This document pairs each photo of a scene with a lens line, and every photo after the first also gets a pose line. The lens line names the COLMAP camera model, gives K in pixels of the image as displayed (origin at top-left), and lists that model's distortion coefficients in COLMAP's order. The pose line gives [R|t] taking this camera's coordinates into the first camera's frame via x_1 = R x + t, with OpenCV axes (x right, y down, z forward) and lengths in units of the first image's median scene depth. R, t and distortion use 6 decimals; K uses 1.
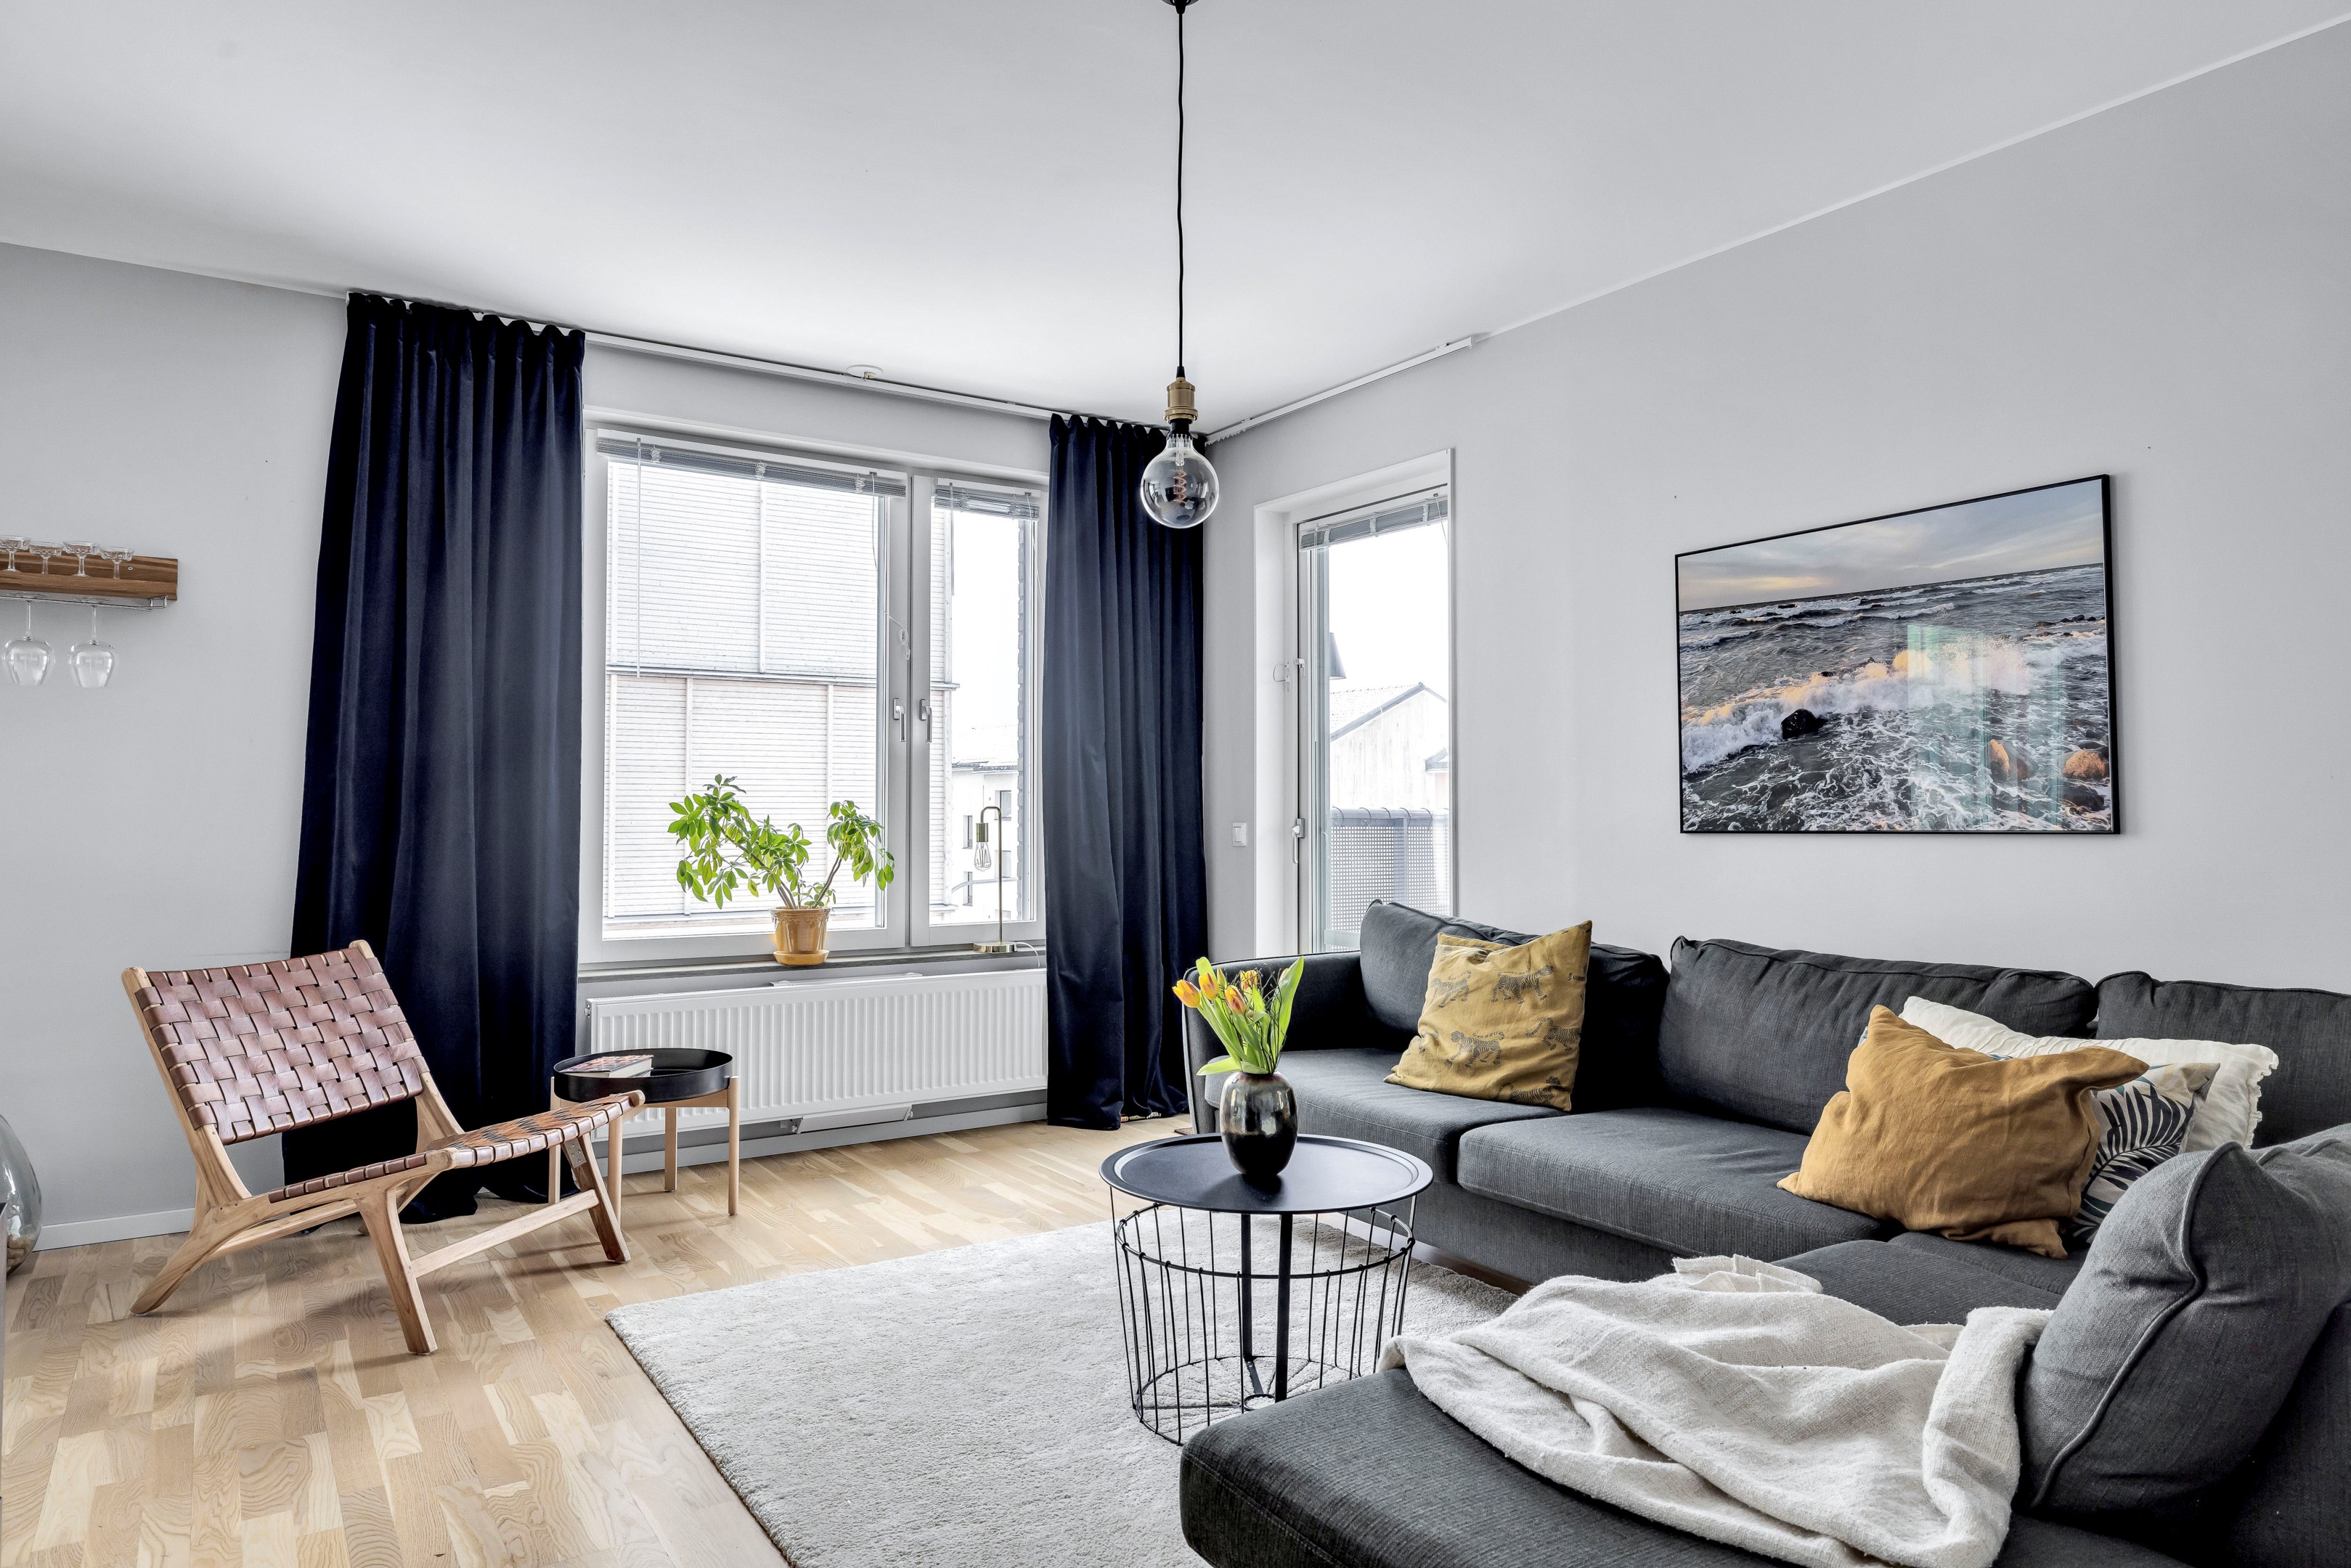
lens RADIAL K [[1432.8, 0, 1160.9], [0, 1432.8, 776.3], [0, 0, 1]] dist [-0.003352, -0.004490]
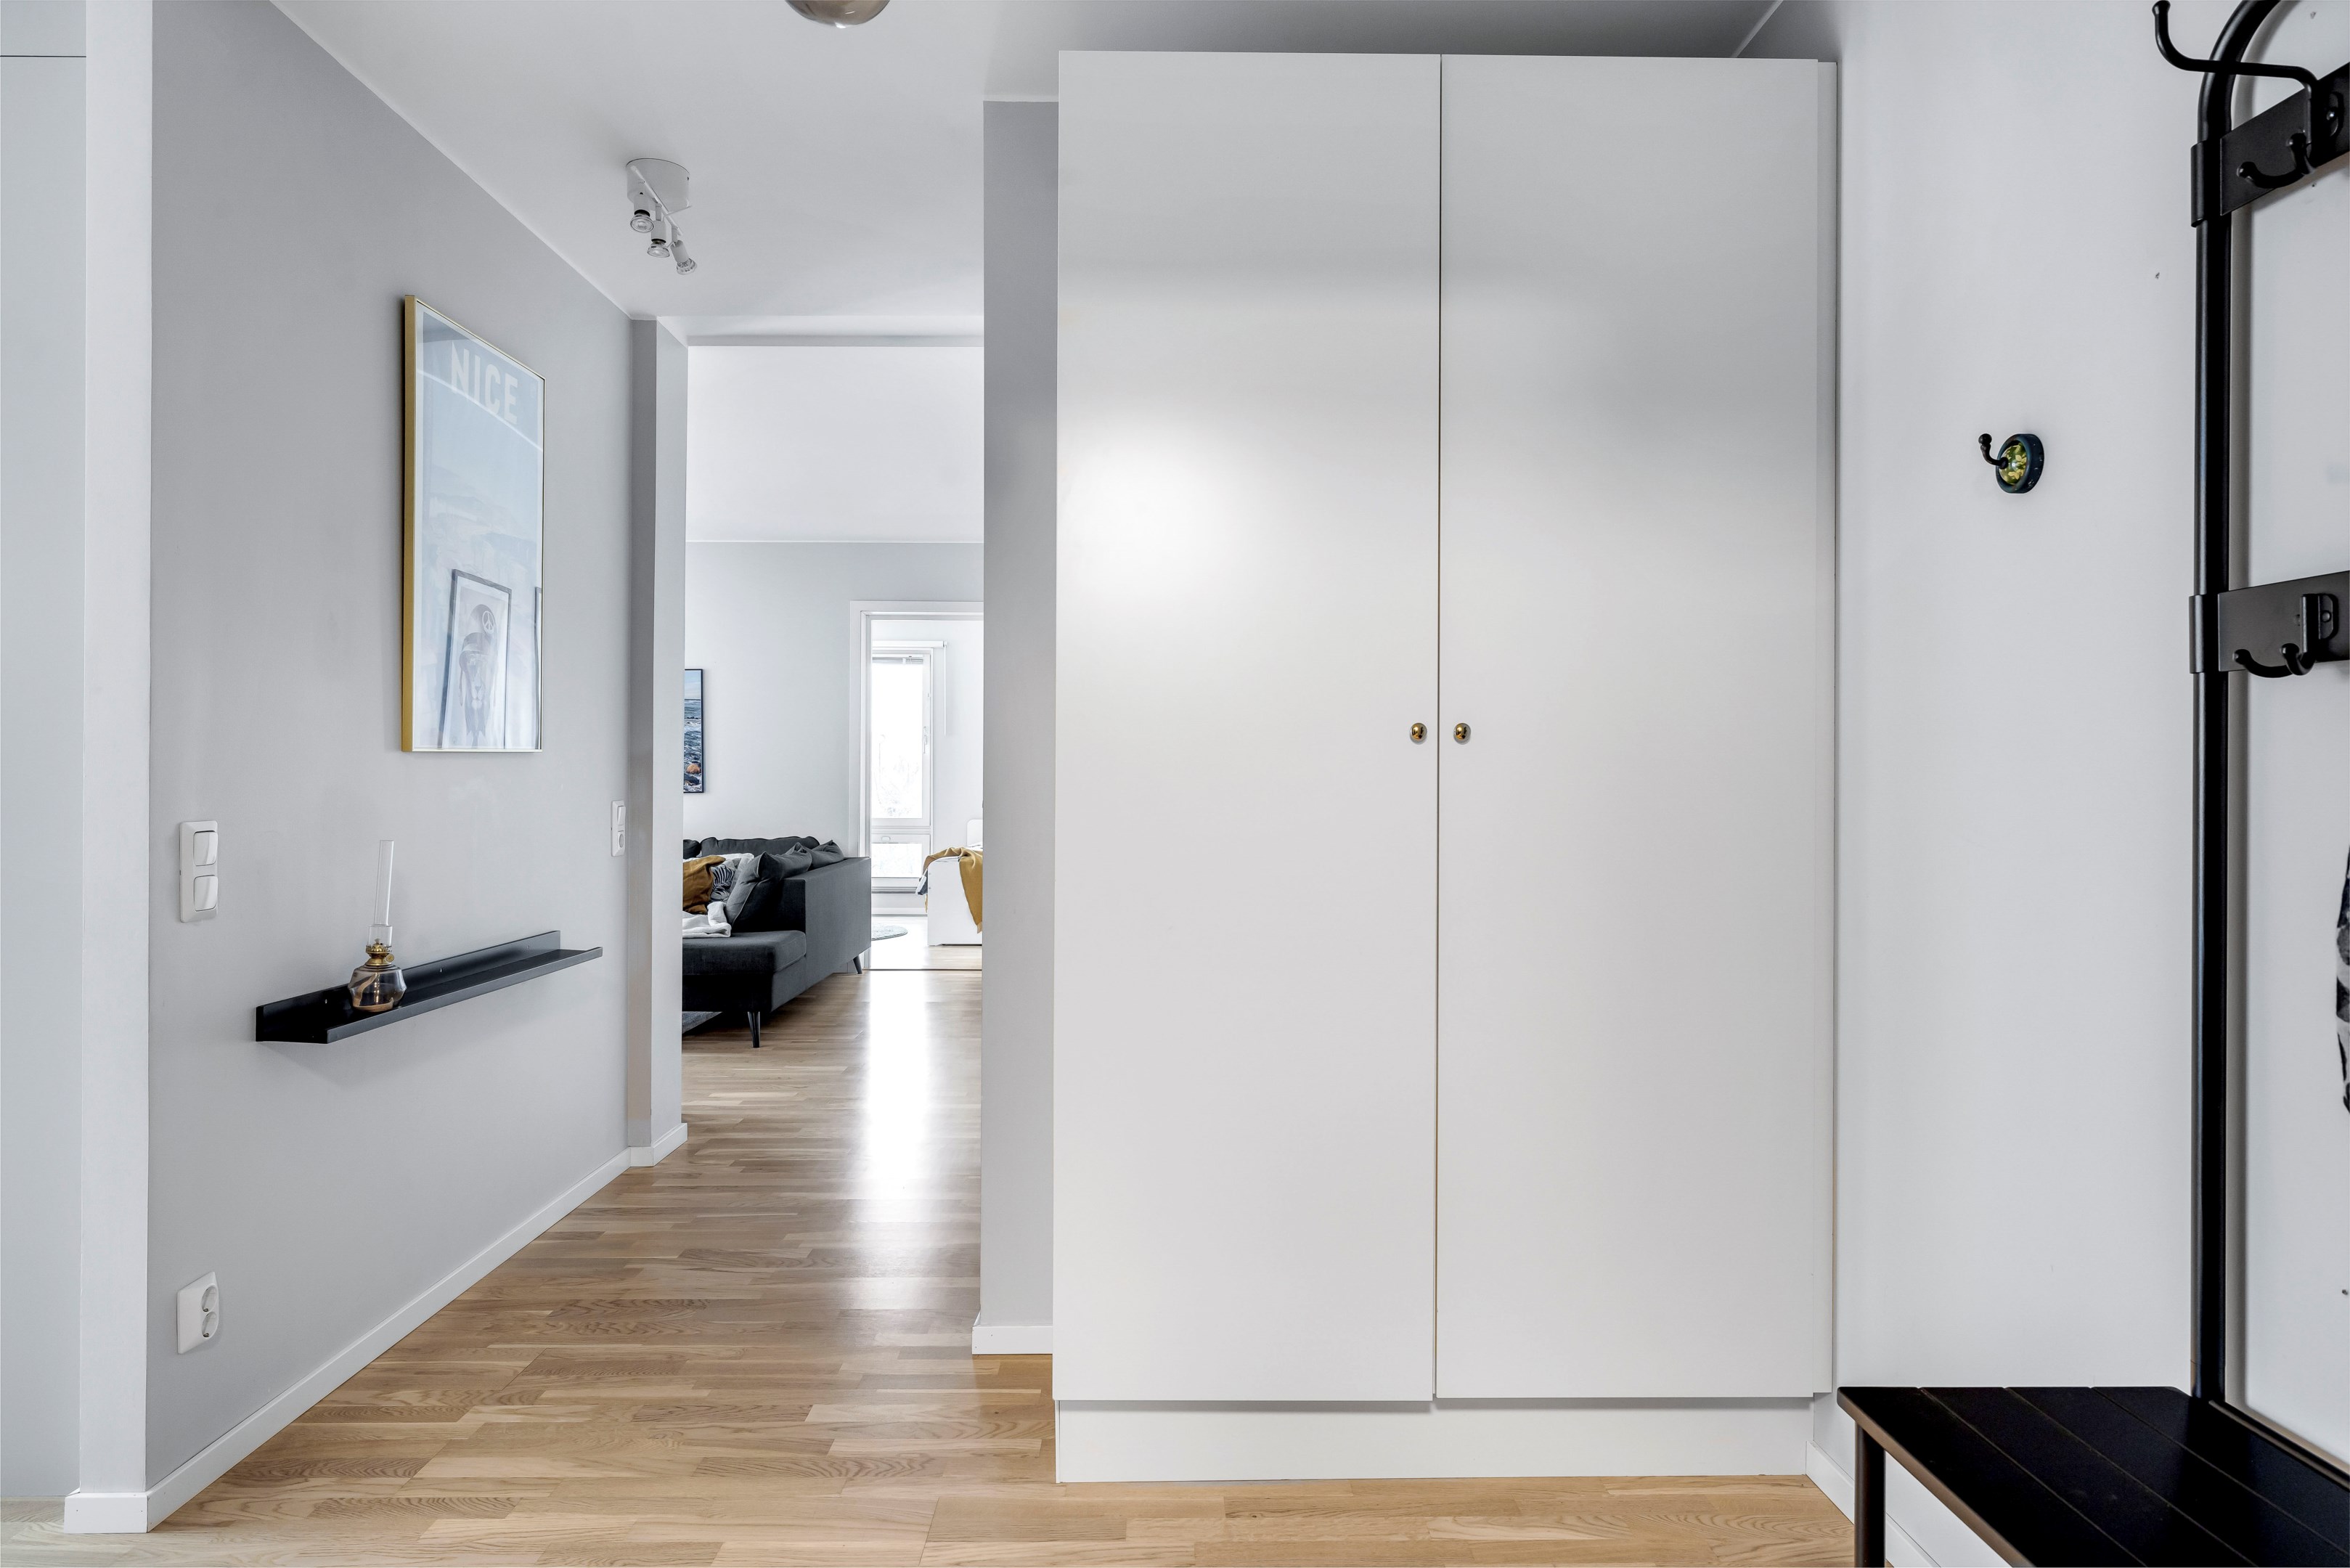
lens RADIAL K [[1432.3, 0, 1169.9], [0, 1432.3, 777.1], [0, 0, 1]] dist [-0.003352, -0.004490]
pose [[0.524829, 0.004260, 0.851197, -1.168629], [-0.025169, 0.999628, 0.010516, -0.040783], [-0.850836, -0.026943, 0.524741, -1.192090]]
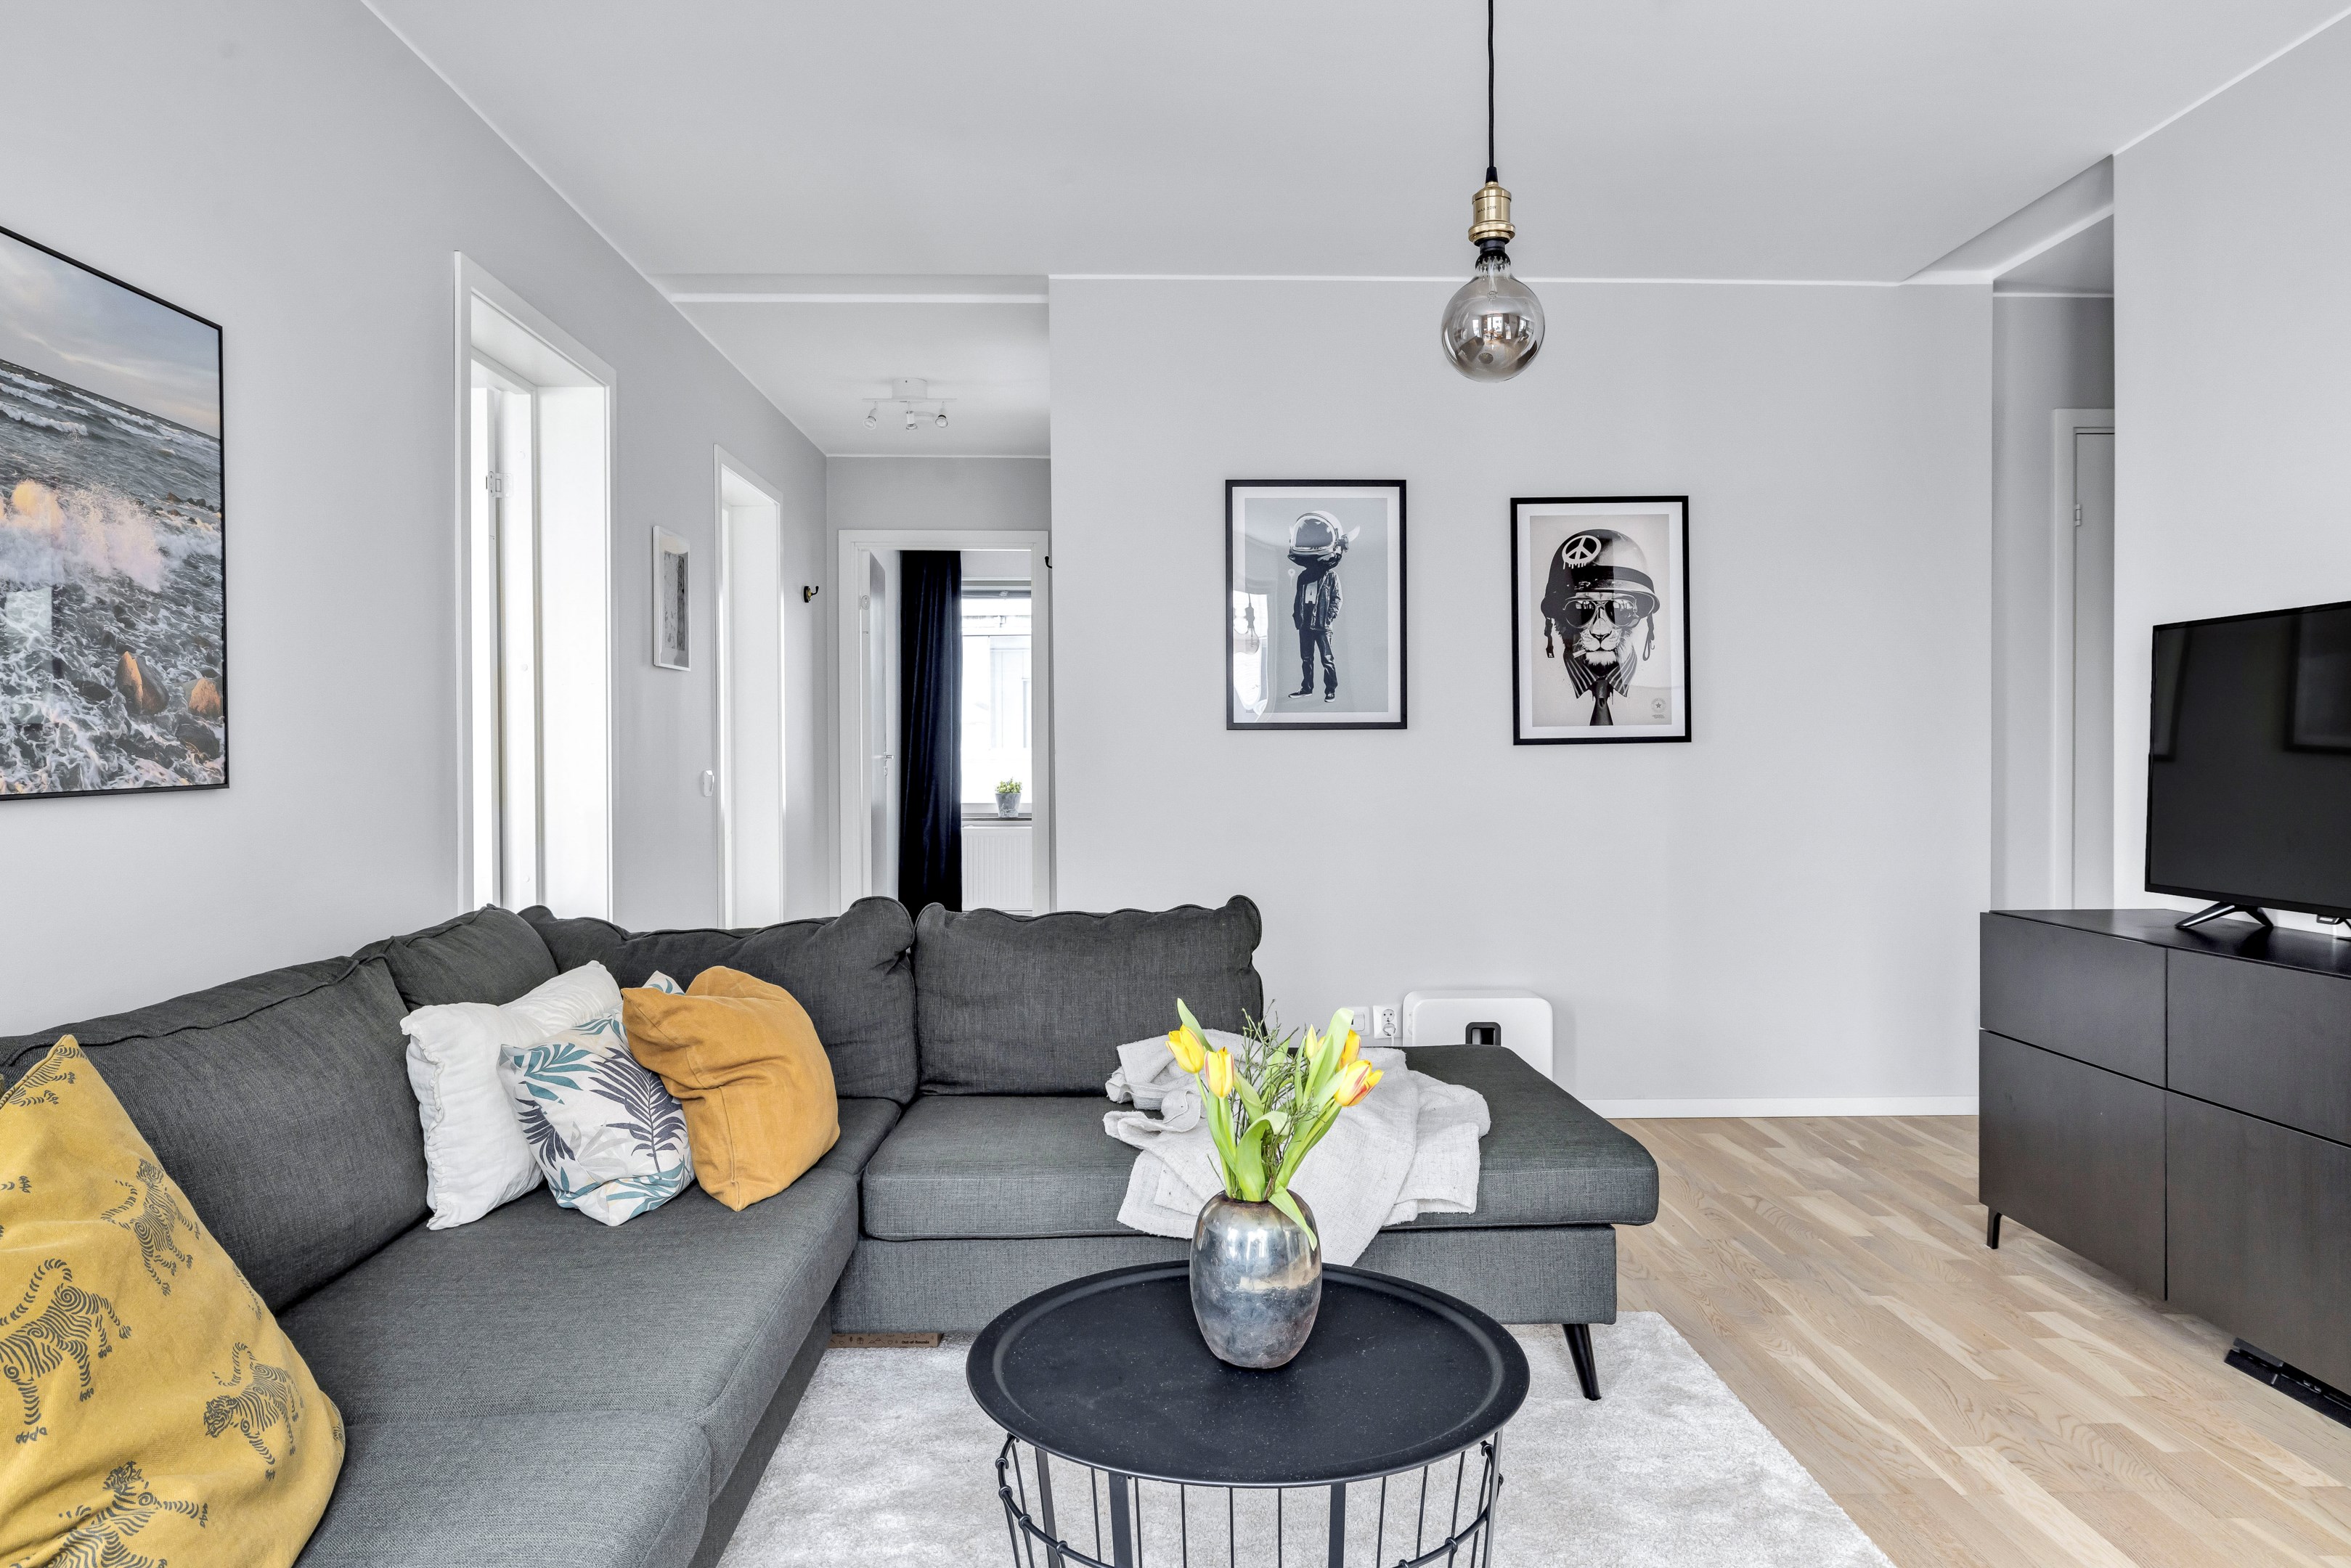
lens RADIAL K [[1514.7, 0, 1193.4], [0, 1514.7, 777.4], [0, 0, 1]] dist [0.005790, 0.000917]
pose [[-0.859041, -0.005338, 0.511879, -0.195215], [-0.009290, 0.999944, -0.005163, 0.030075], [-0.511823, -0.009191, -0.859042, 1.278814]]
